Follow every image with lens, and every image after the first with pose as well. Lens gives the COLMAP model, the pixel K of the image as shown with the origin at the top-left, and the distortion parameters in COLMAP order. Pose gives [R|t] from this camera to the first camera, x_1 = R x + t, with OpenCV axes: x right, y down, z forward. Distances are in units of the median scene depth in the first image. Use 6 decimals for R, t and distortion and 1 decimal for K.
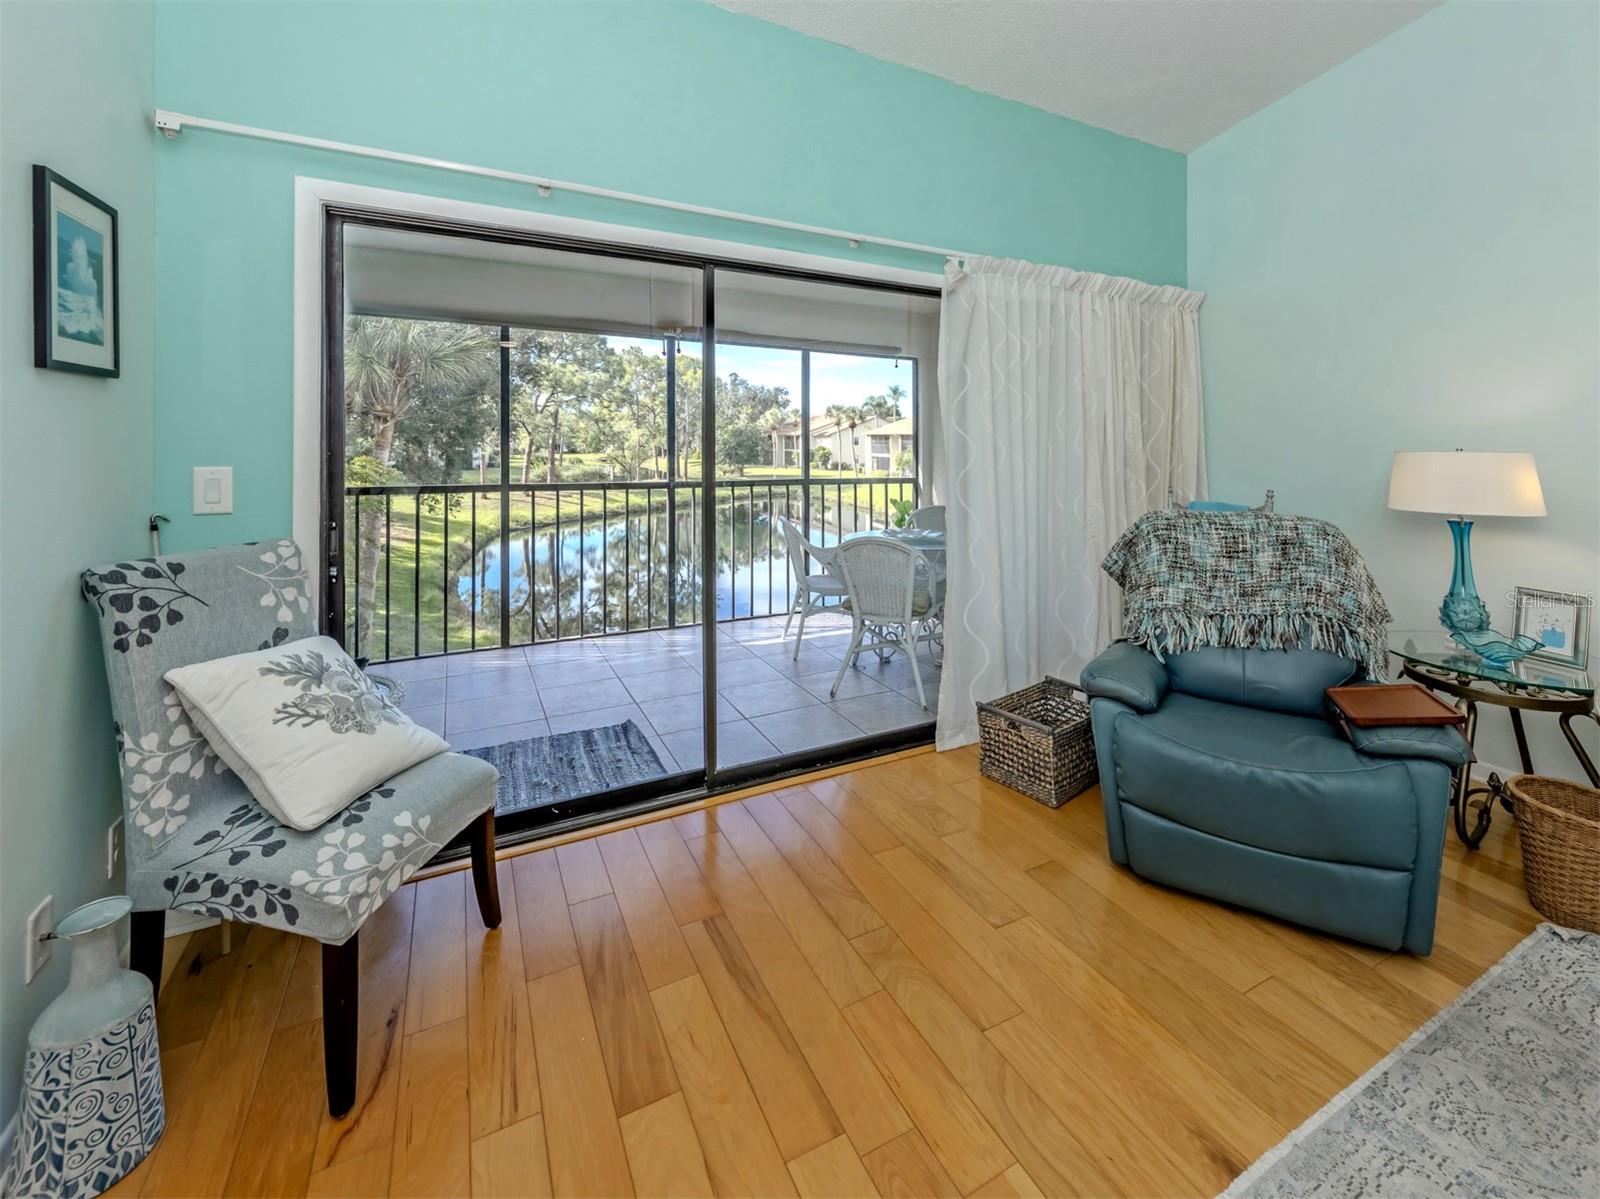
lens RADIAL K [[663.4, 0, 794.6], [0, 663.4, 448.9], [0, 0, 1]] dist [0.002294, 0.000142]
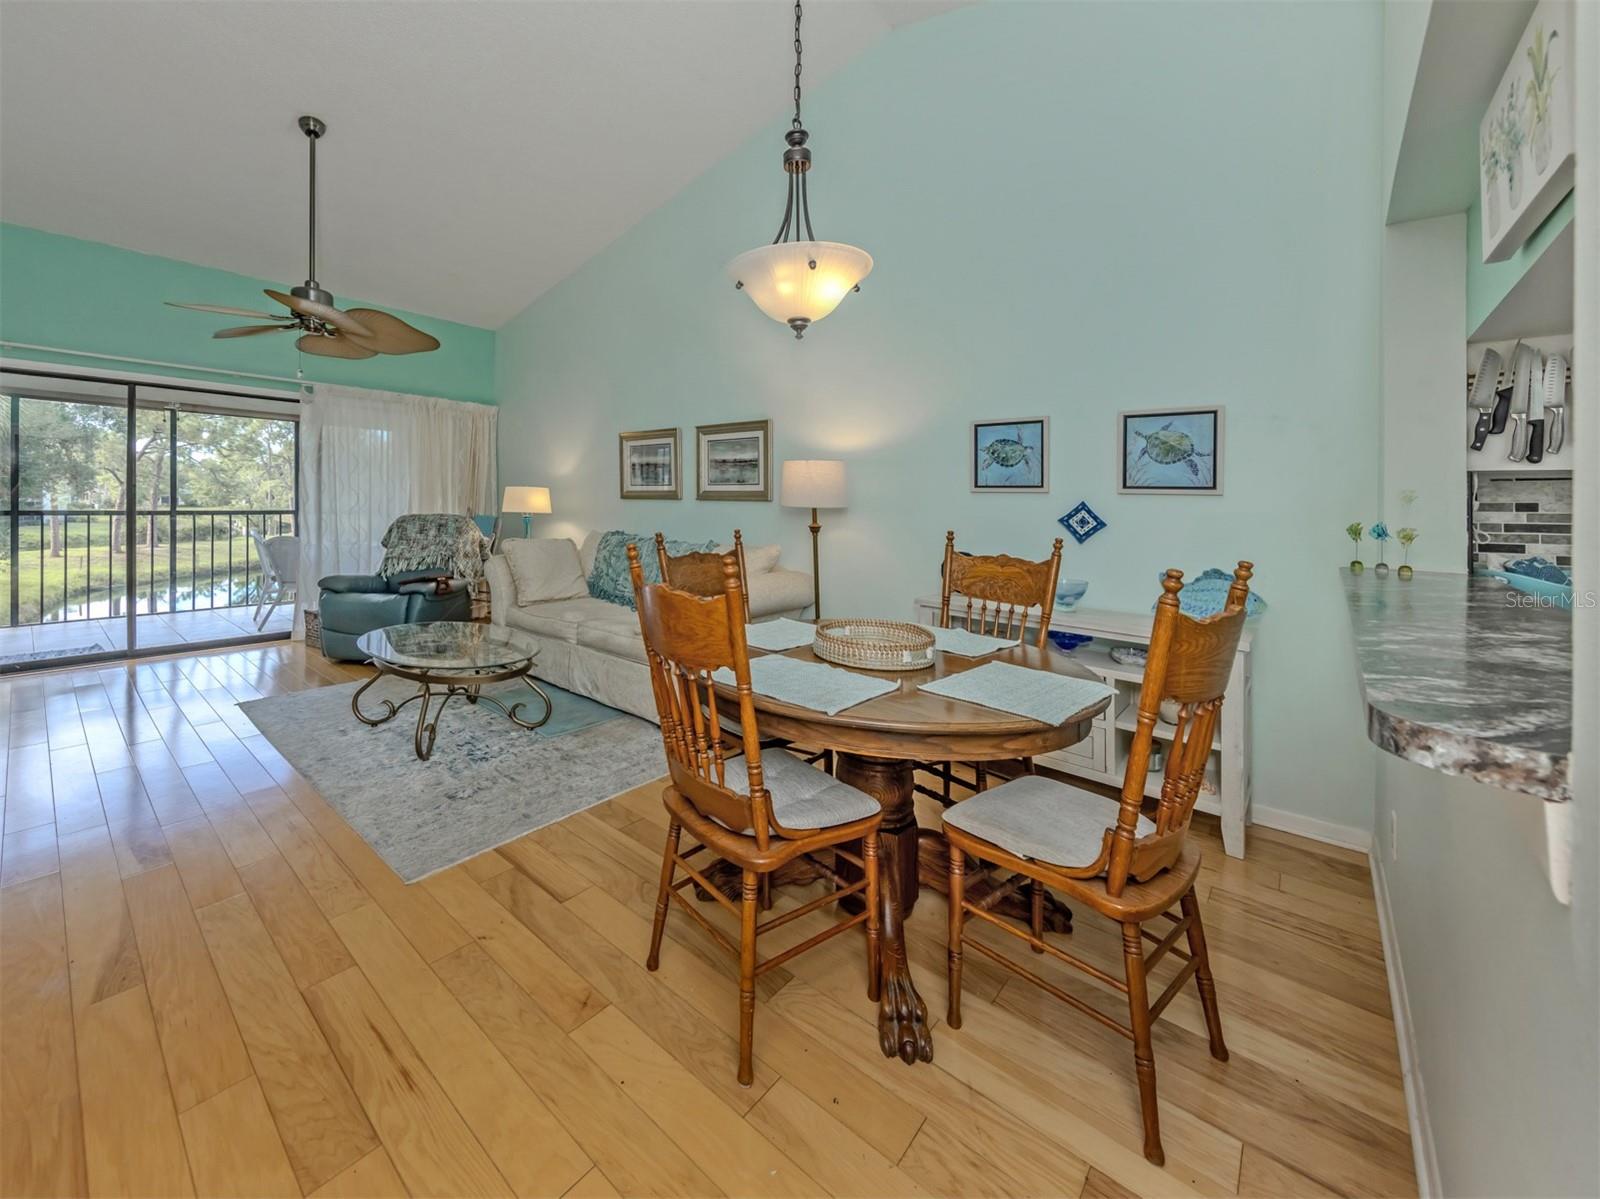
lens RADIAL K [[629.0, 0, 711.4], [0, 629.0, 506.5], [0, 0, 1]] dist [0.002384, 0.000048]
pose [[0.936759, 0.003043, 0.349962, 0.830039], [-0.003961, 0.999990, 0.001907, 0.065341], [-0.349953, -0.003173, 0.936762, -1.329610]]
